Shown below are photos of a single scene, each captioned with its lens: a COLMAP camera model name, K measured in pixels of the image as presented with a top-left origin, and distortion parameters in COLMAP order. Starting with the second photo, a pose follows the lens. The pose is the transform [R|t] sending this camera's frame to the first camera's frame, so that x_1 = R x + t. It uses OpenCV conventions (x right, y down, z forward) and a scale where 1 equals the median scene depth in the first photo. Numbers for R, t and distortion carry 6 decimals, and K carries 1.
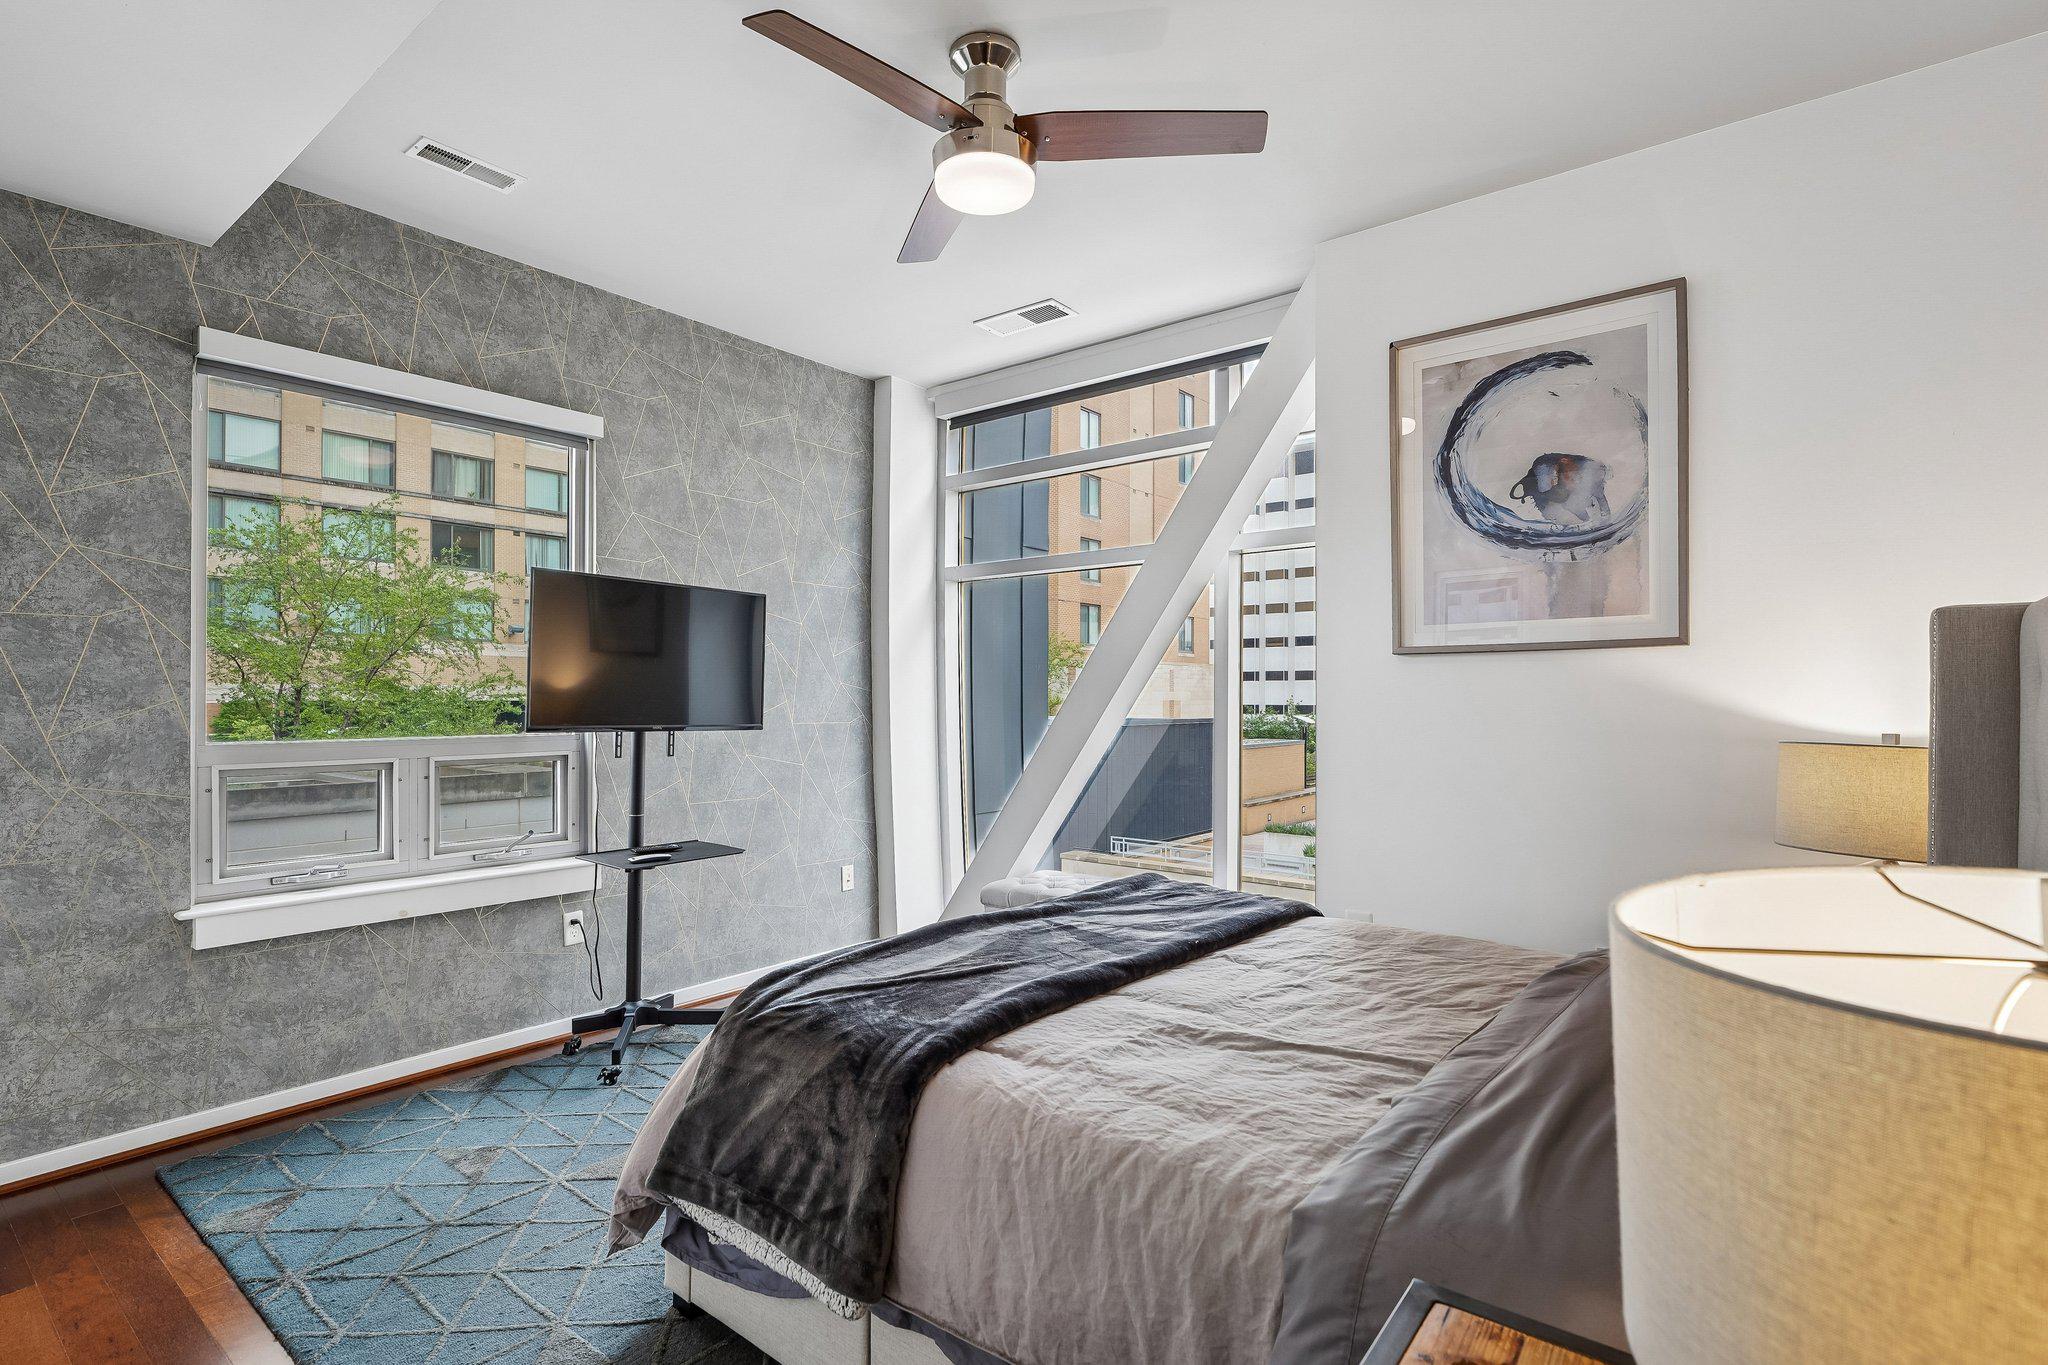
lens RADIAL K [[992.4, 0, 1022.1], [0, 992.4, 678.9], [0, 0, 1]] dist [-0.016454, 0.001102]
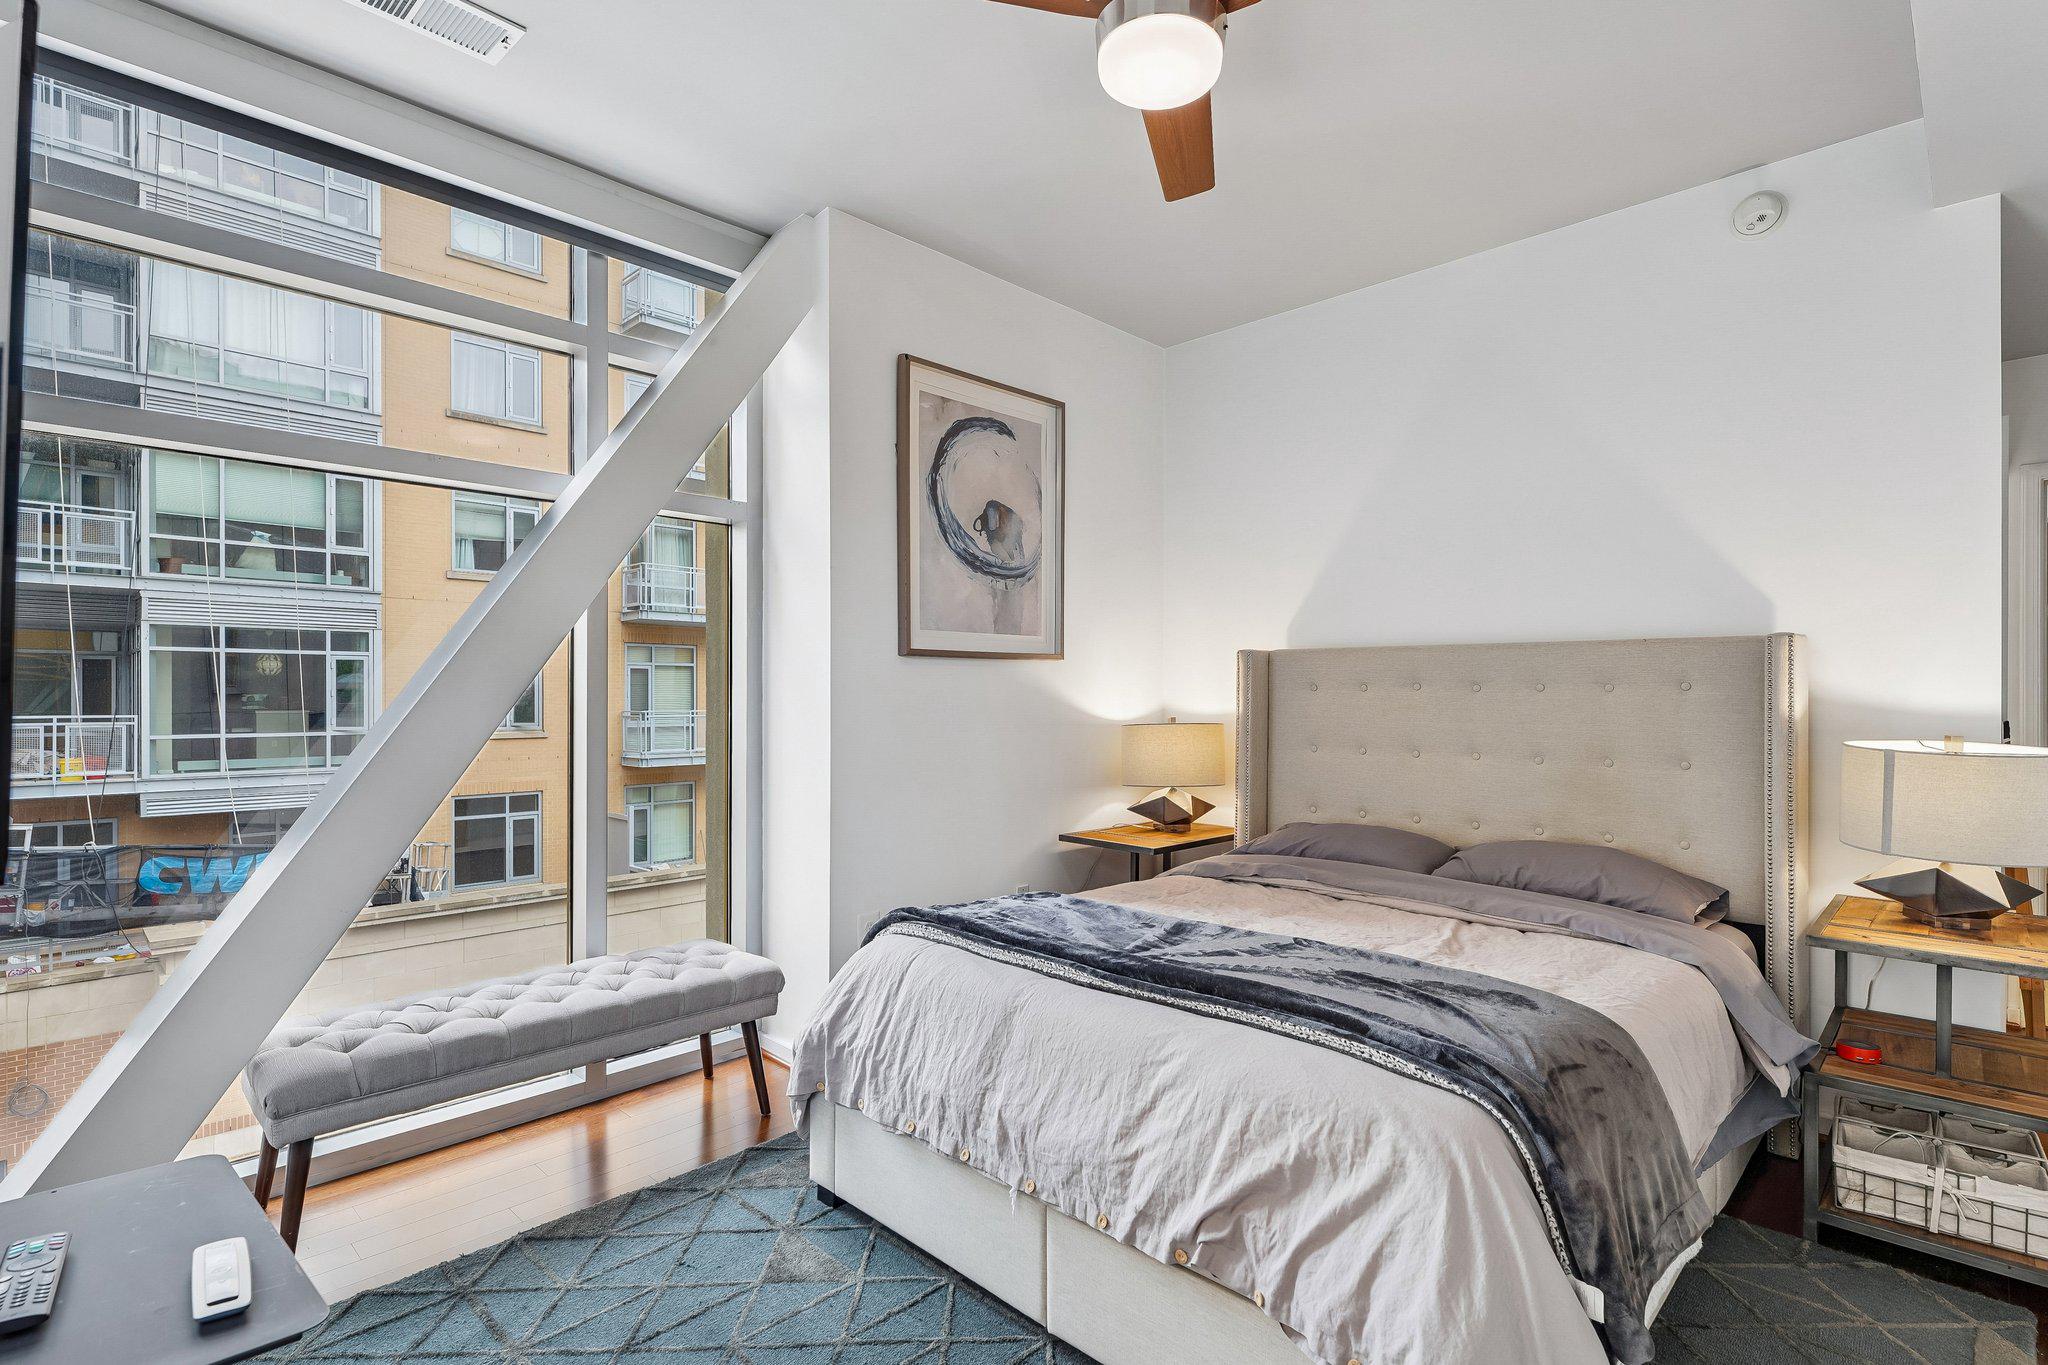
lens RADIAL K [[992.4, 0, 1033.4], [0, 992.4, 699.2], [0, 0, 1]] dist [-0.016454, 0.001102]
pose [[0.089580, -0.003096, 0.995975, -0.704066], [-0.014756, 0.999881, 0.004435, 0.015933], [-0.995870, -0.015094, 0.089523, 0.832972]]
